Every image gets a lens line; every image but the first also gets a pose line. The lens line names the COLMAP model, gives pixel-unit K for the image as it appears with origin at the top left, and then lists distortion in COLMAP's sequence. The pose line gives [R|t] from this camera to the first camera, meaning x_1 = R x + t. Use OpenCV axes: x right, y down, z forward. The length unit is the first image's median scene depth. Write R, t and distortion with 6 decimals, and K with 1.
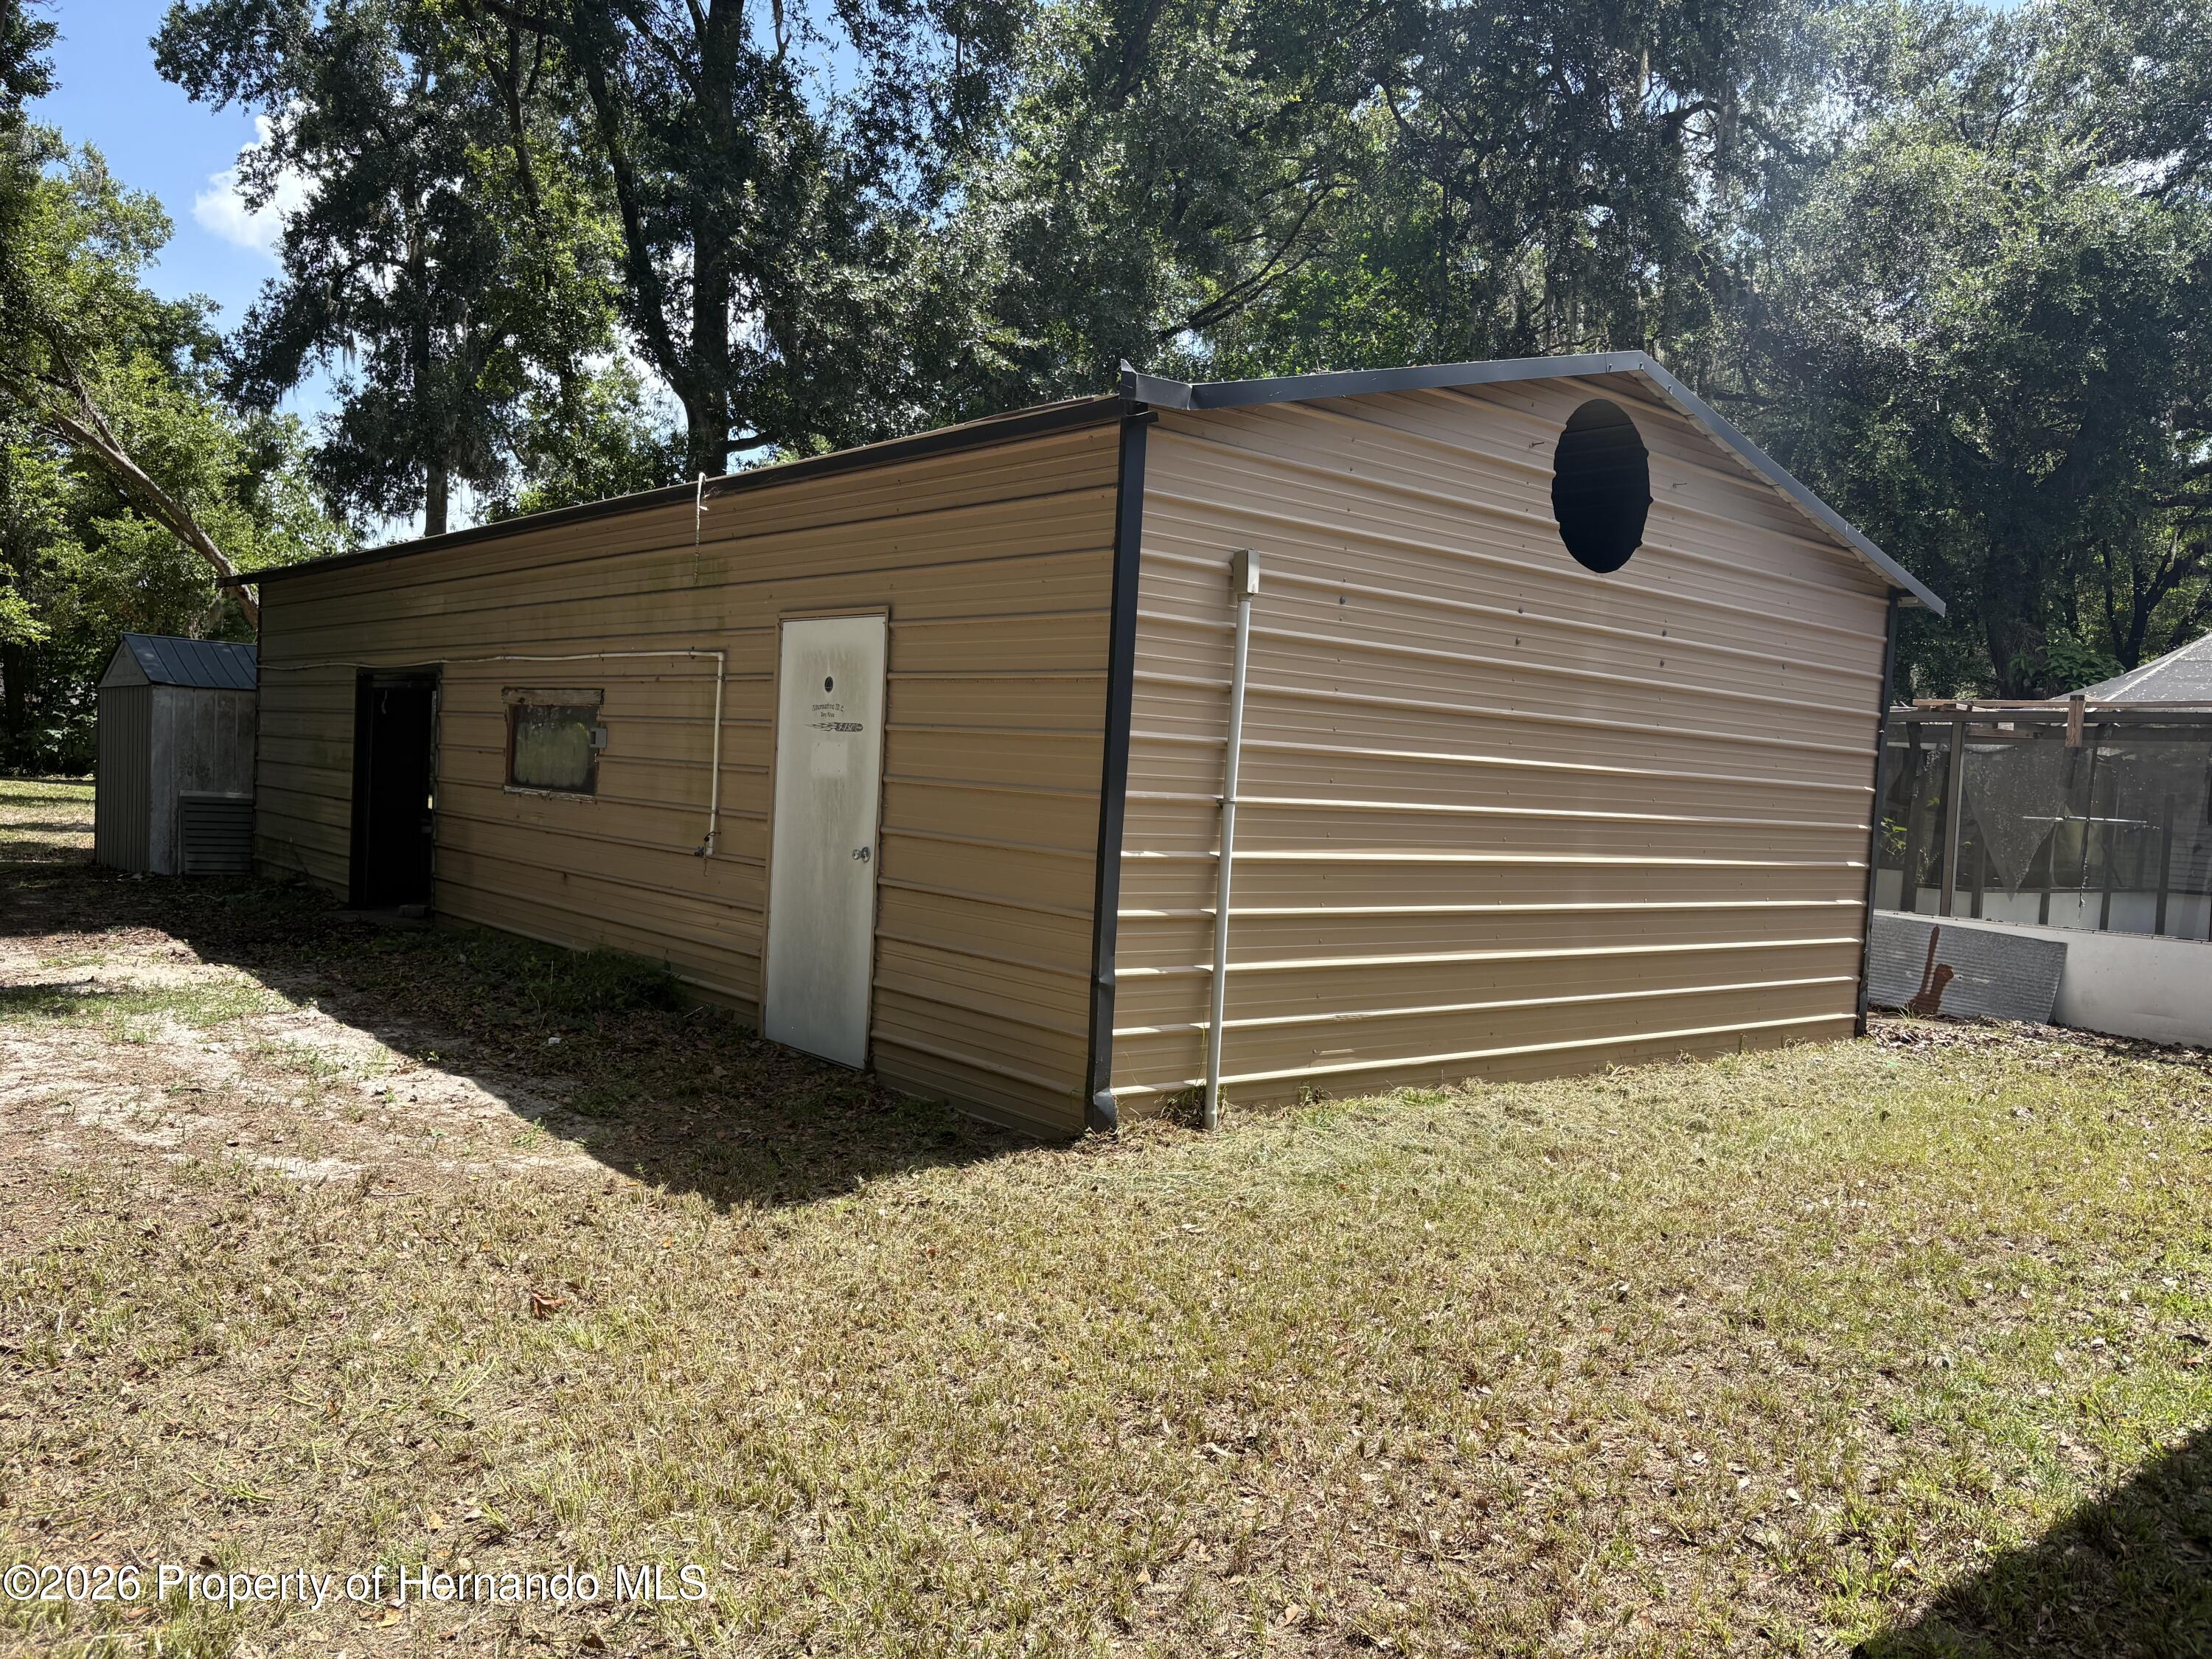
lens RADIAL K [[1662.2, 0, 1106.0], [0, 1662.2, 829.5], [0, 0, 1]] dist [0.074722, -0.094705]
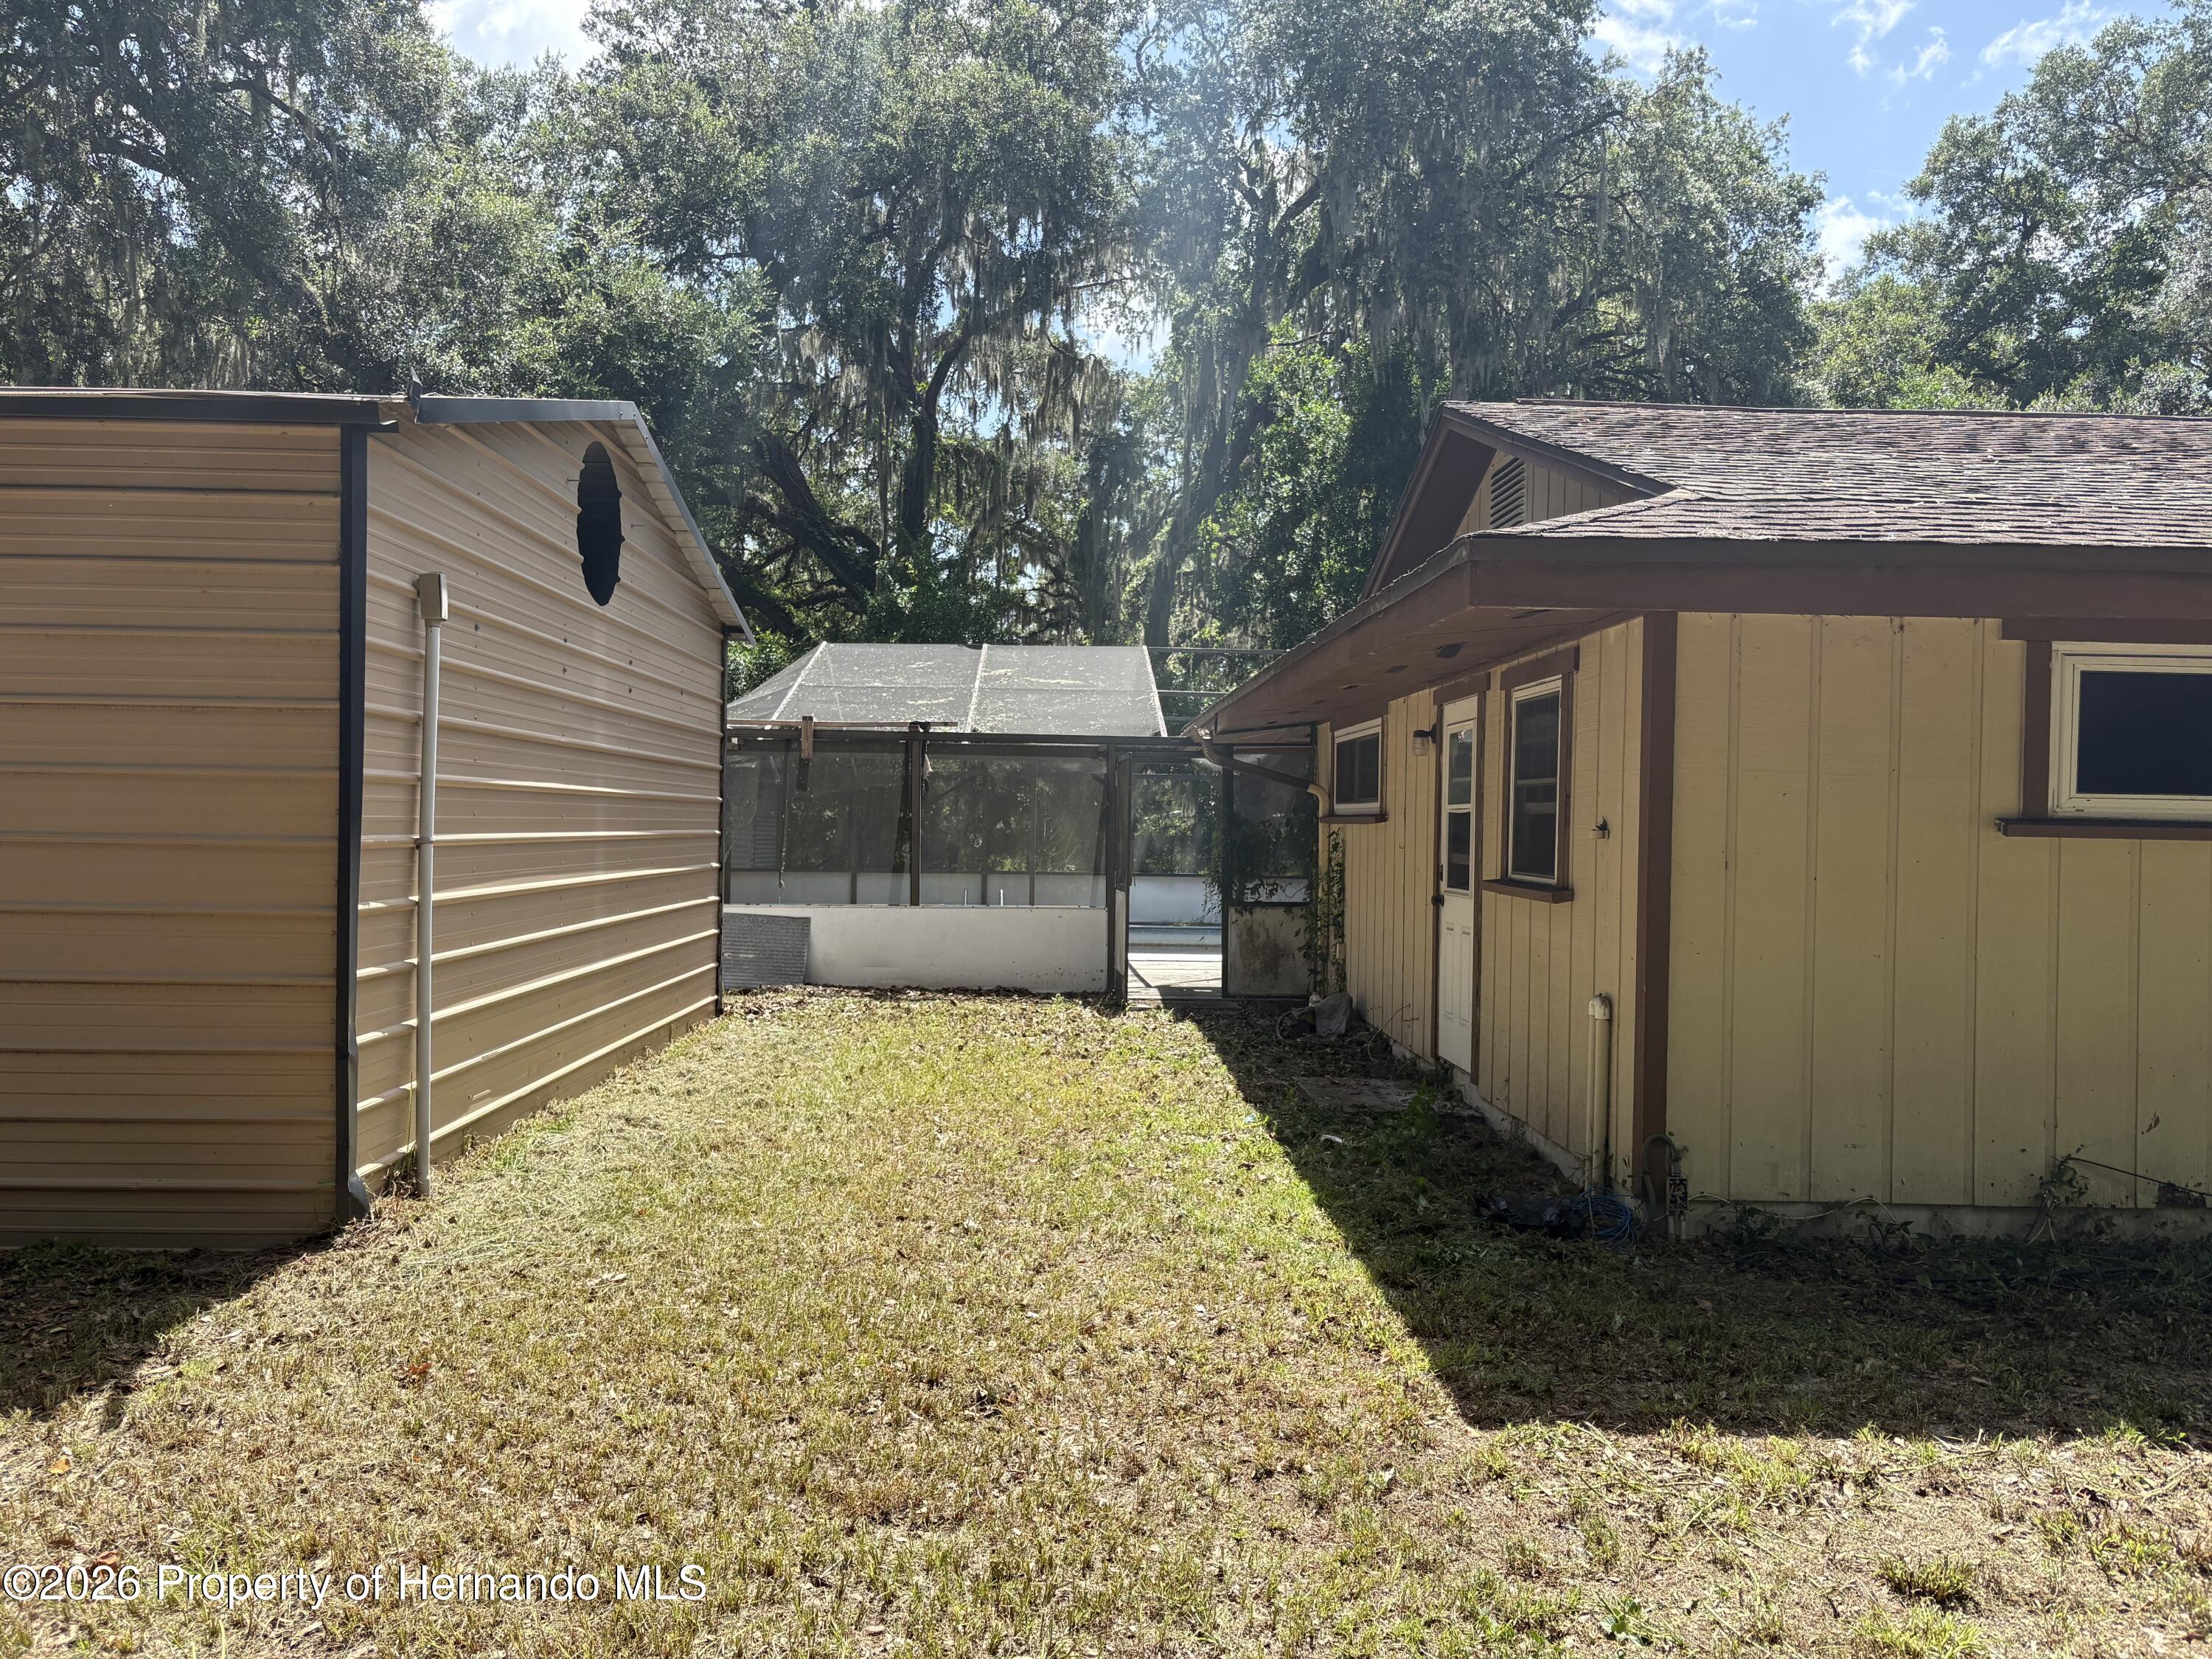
lens RADIAL K [[1662.2, 0, 1106.0], [0, 1662.2, 829.5], [0, 0, 1]] dist [0.074722, -0.094705]
pose [[0.627193, -0.047195, 0.777433, -0.418081], [0.046698, 0.998645, 0.022950, -0.027265], [-0.777463, 0.021911, 0.628547, 0.115599]]
